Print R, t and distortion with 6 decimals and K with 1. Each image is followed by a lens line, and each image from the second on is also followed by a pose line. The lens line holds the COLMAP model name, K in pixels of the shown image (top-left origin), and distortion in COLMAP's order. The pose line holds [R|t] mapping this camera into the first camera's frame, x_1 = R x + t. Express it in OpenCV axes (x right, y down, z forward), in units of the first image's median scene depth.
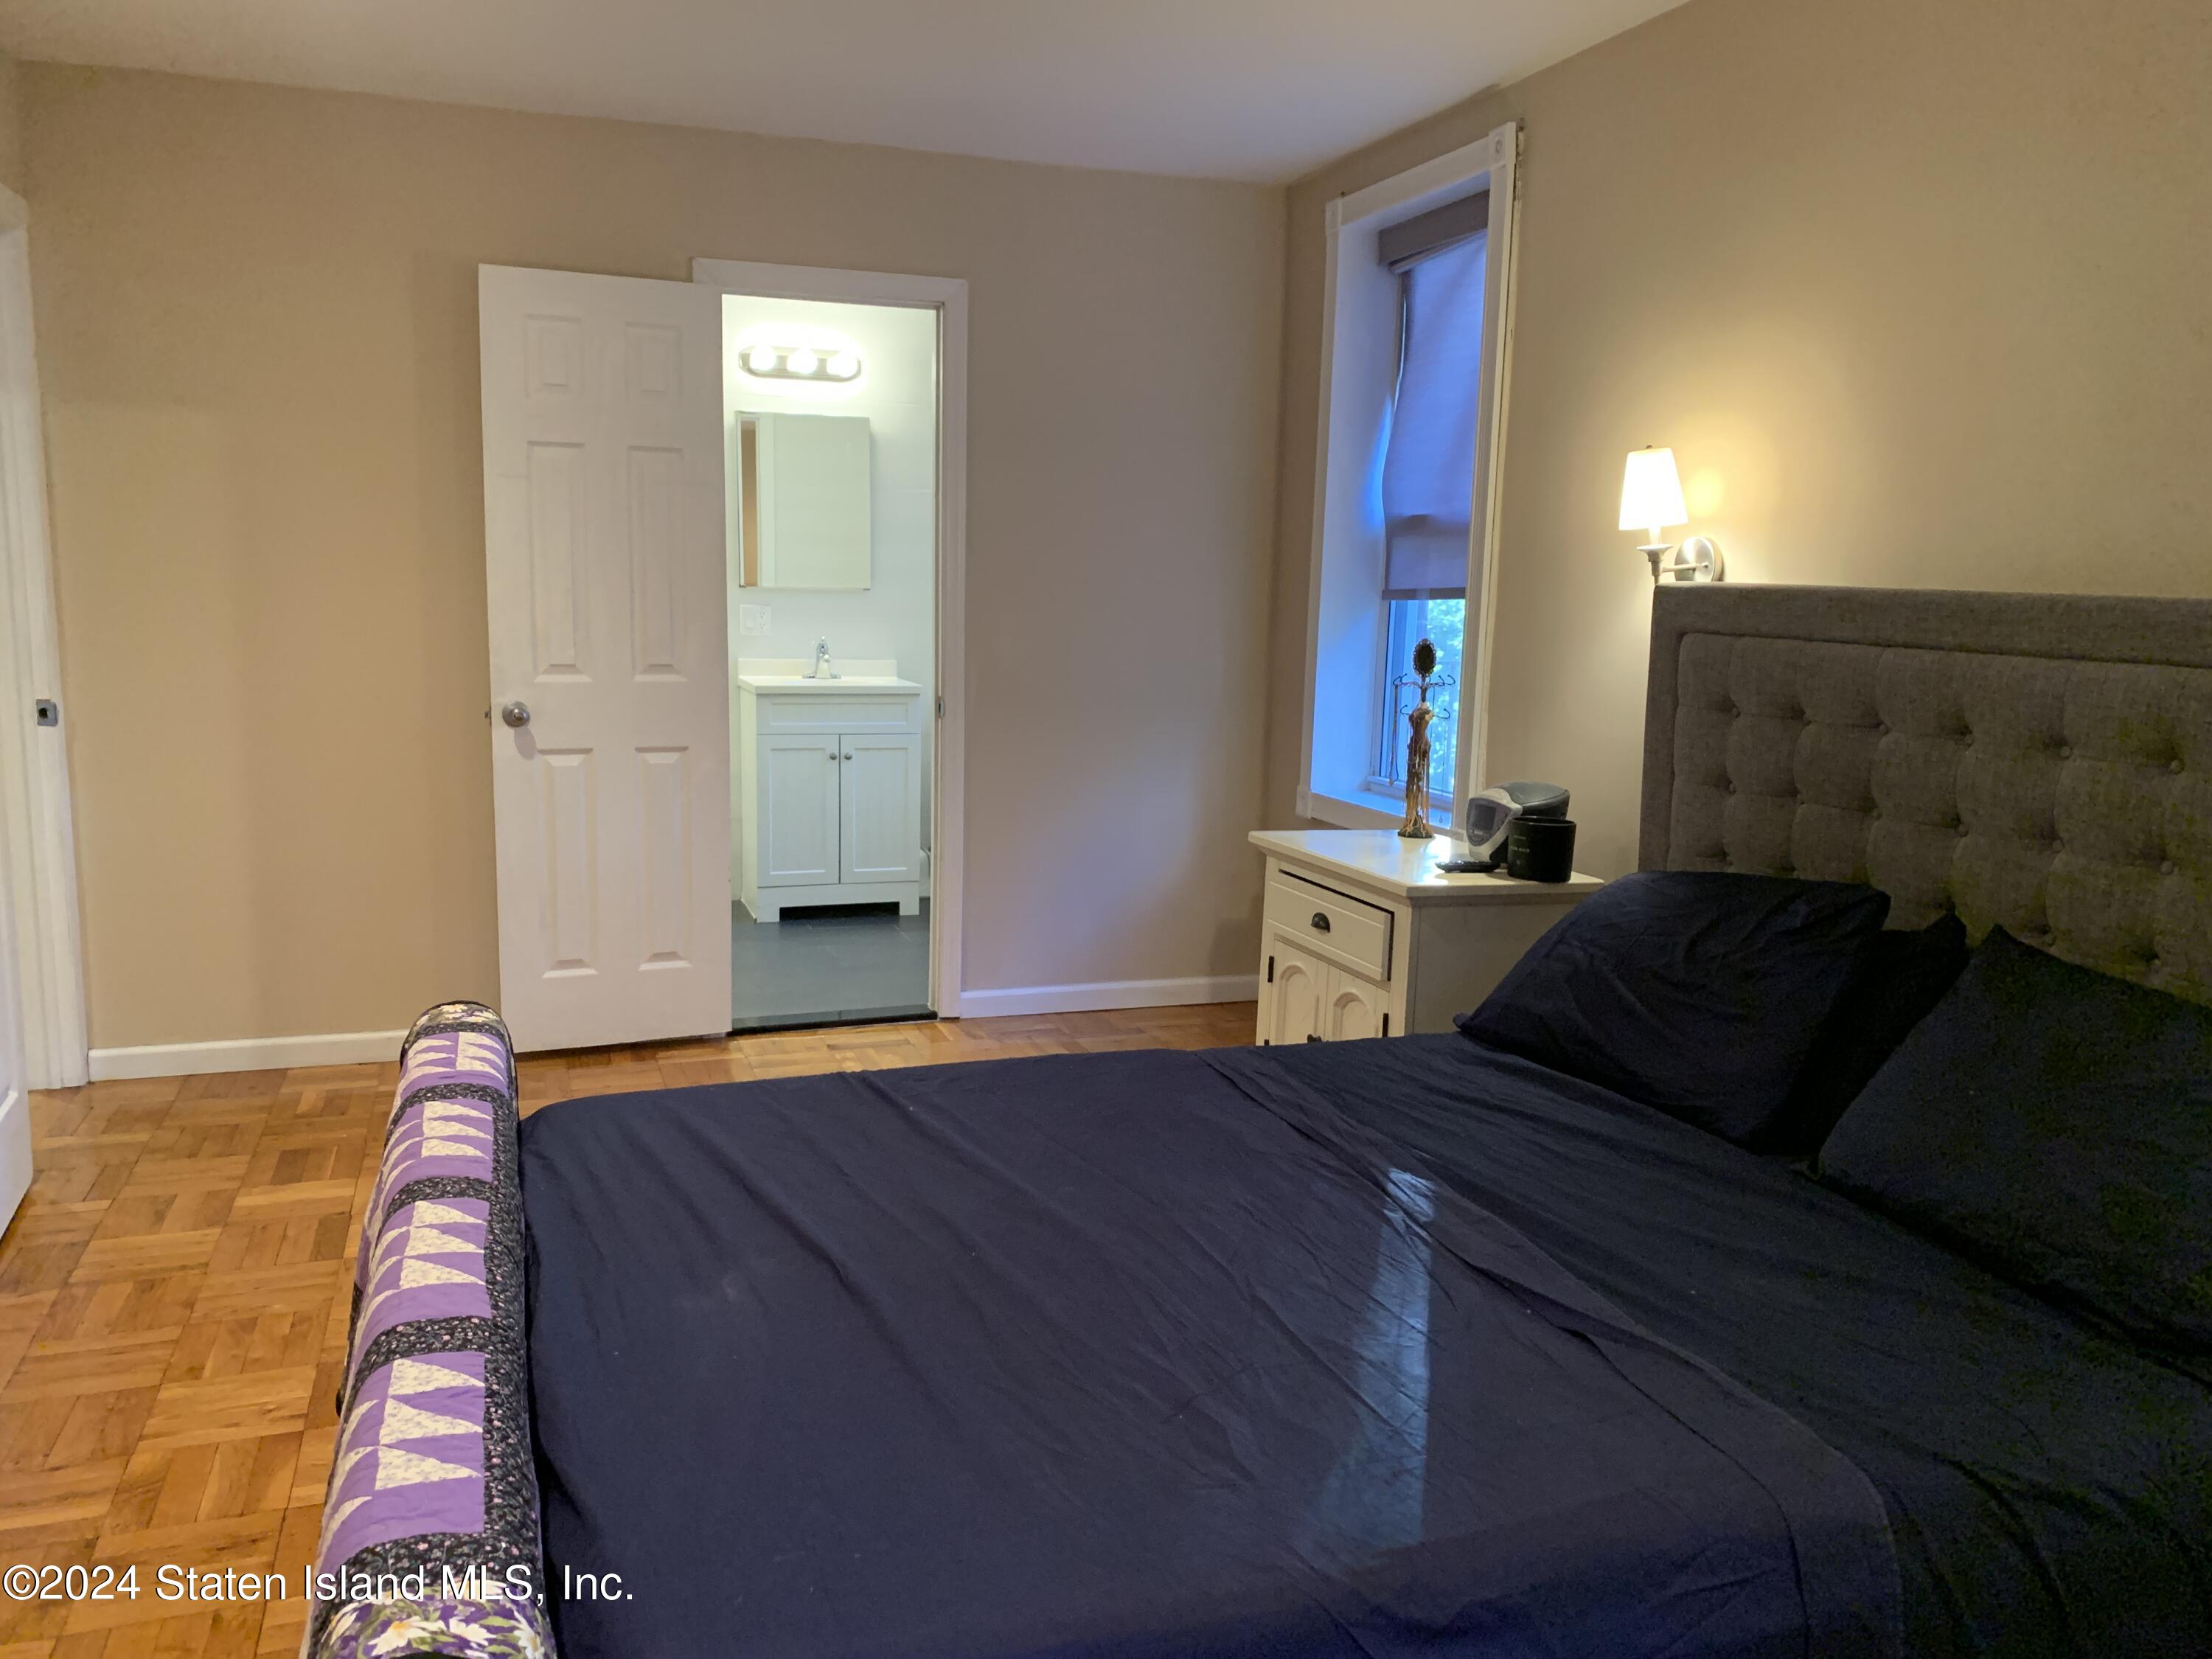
lens RADIAL K [[1675.5, 0, 1106.0], [0, 1675.5, 829.5], [0, 0, 1]] dist [0.140055, -0.257299]
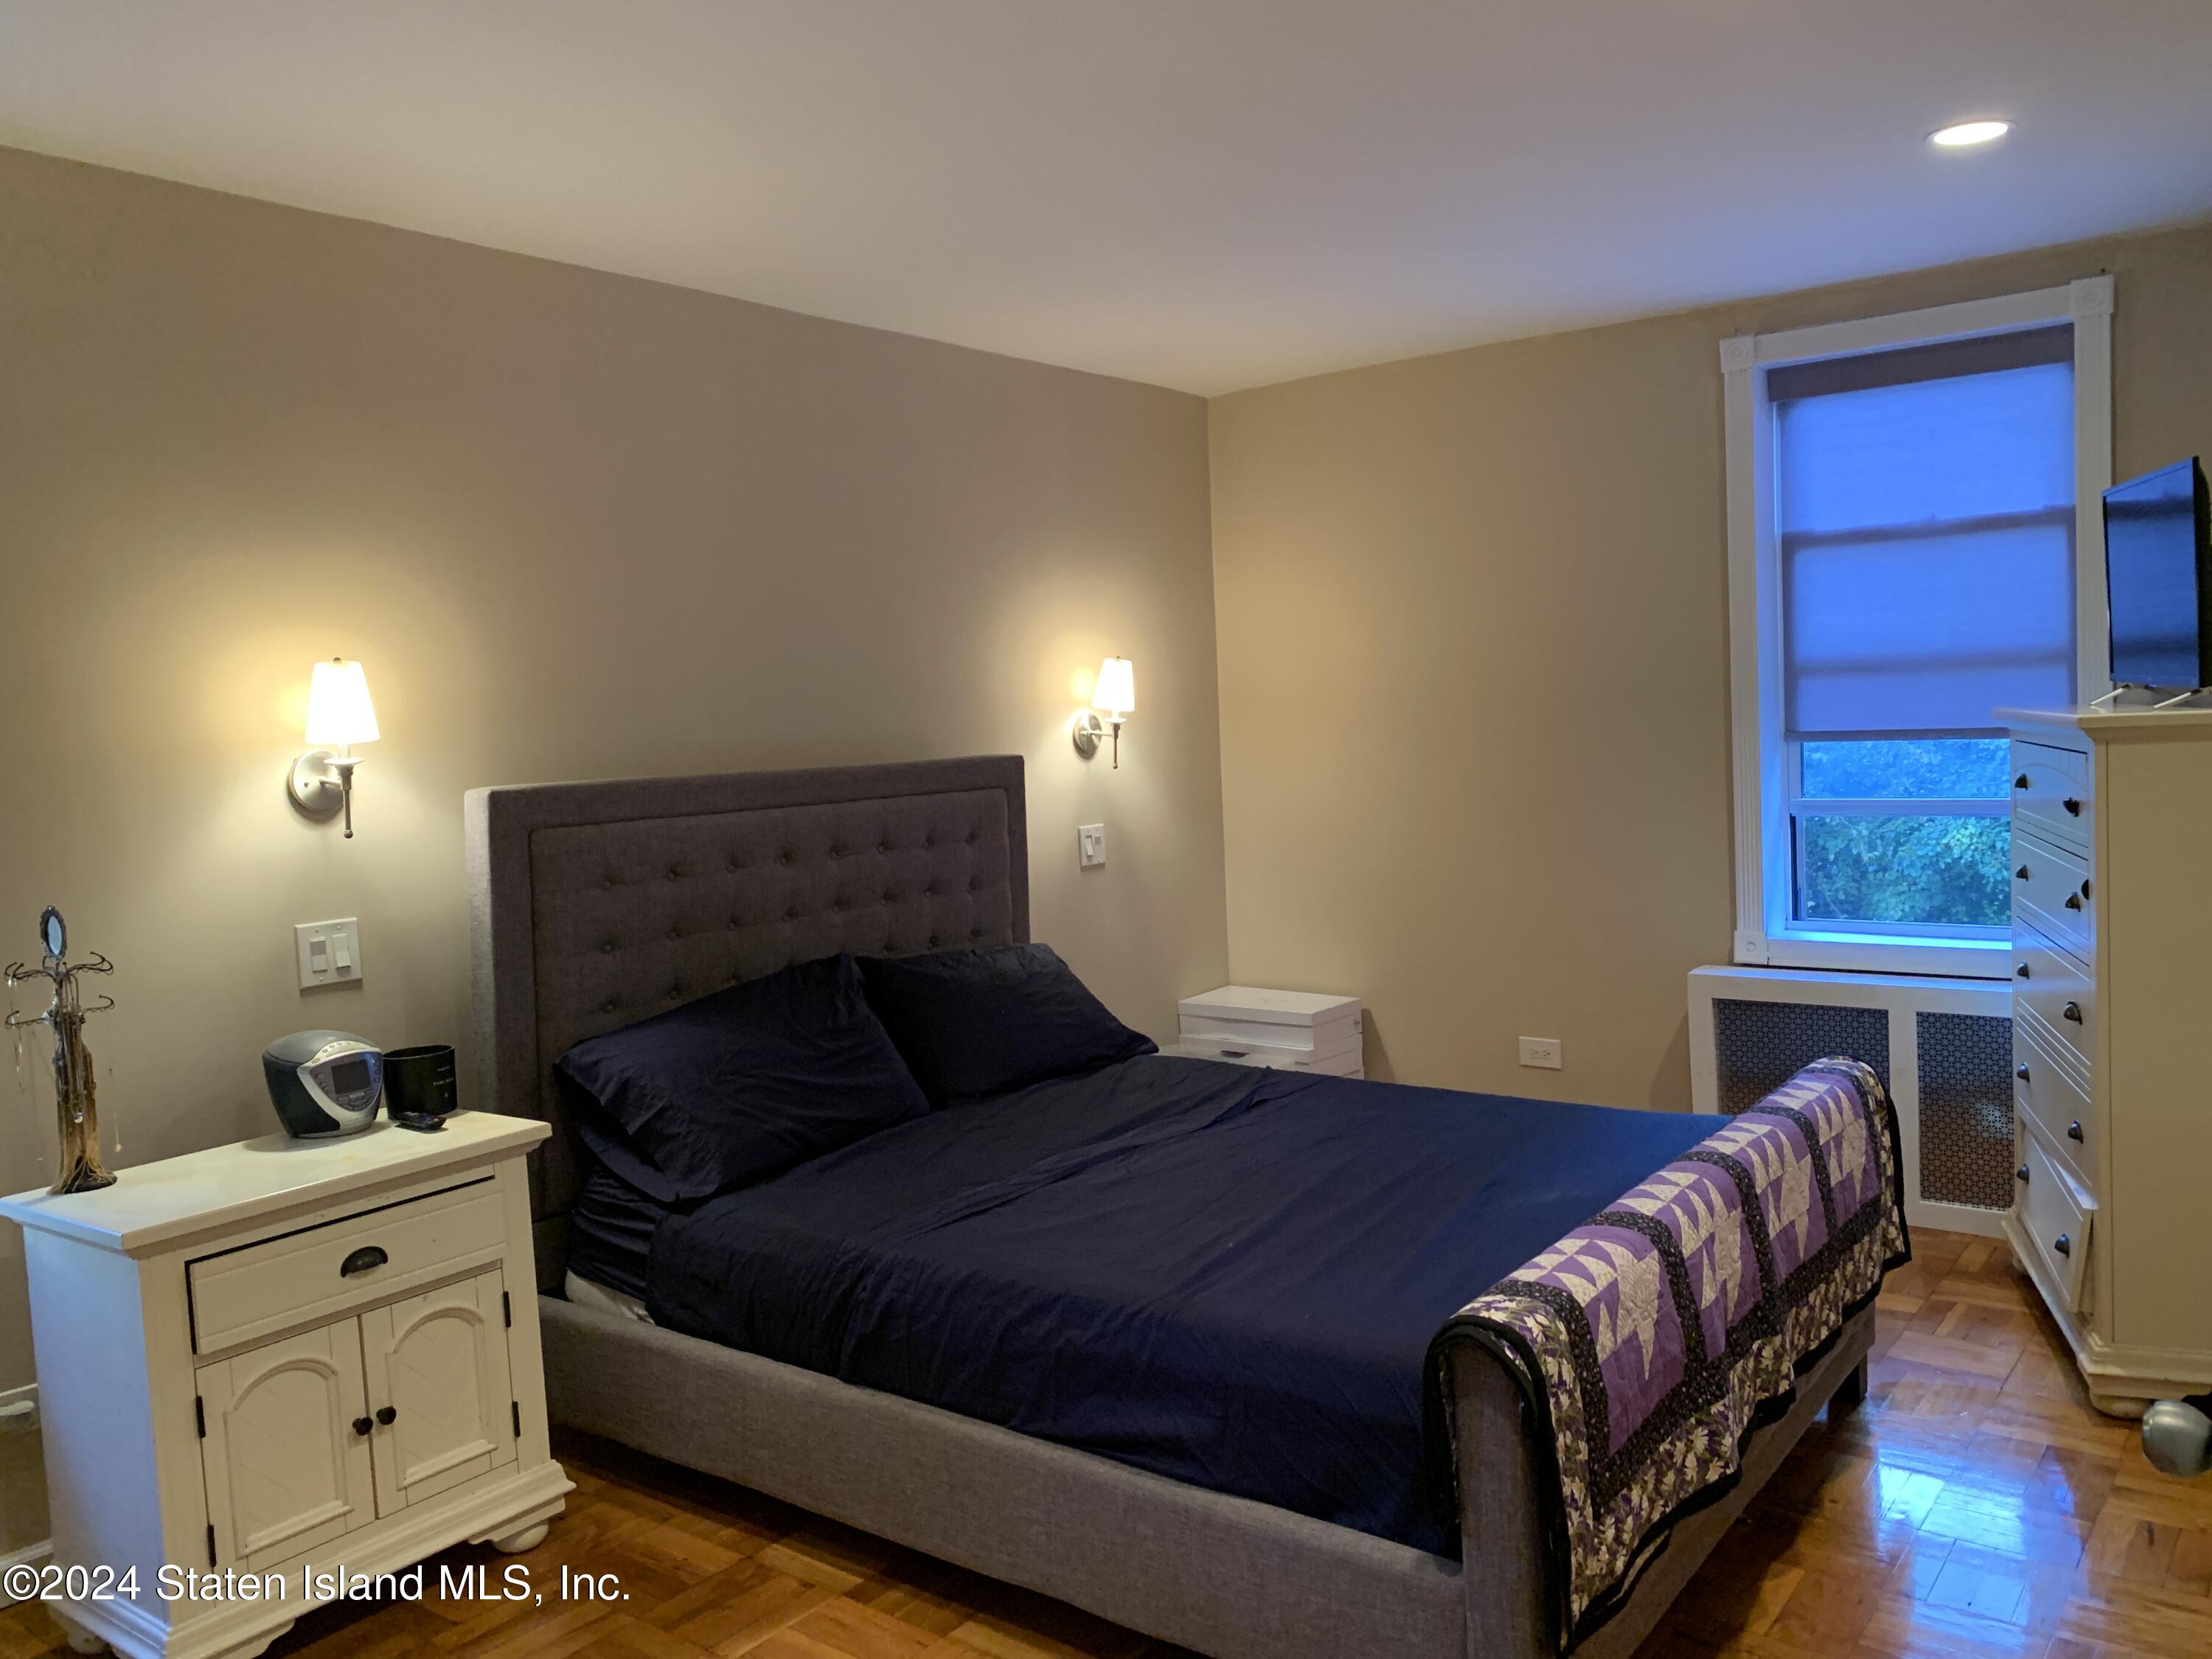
lens RADIAL K [[1675.5, 0, 1106.0], [0, 1675.5, 829.5], [0, 0, 1]] dist [0.140055, -0.257299]
pose [[-0.583685, -0.048276, 0.810544, -0.781194], [0.152984, 0.973815, 0.168167, -0.242656], [-0.797438, 0.222157, -0.561016, 1.302007]]
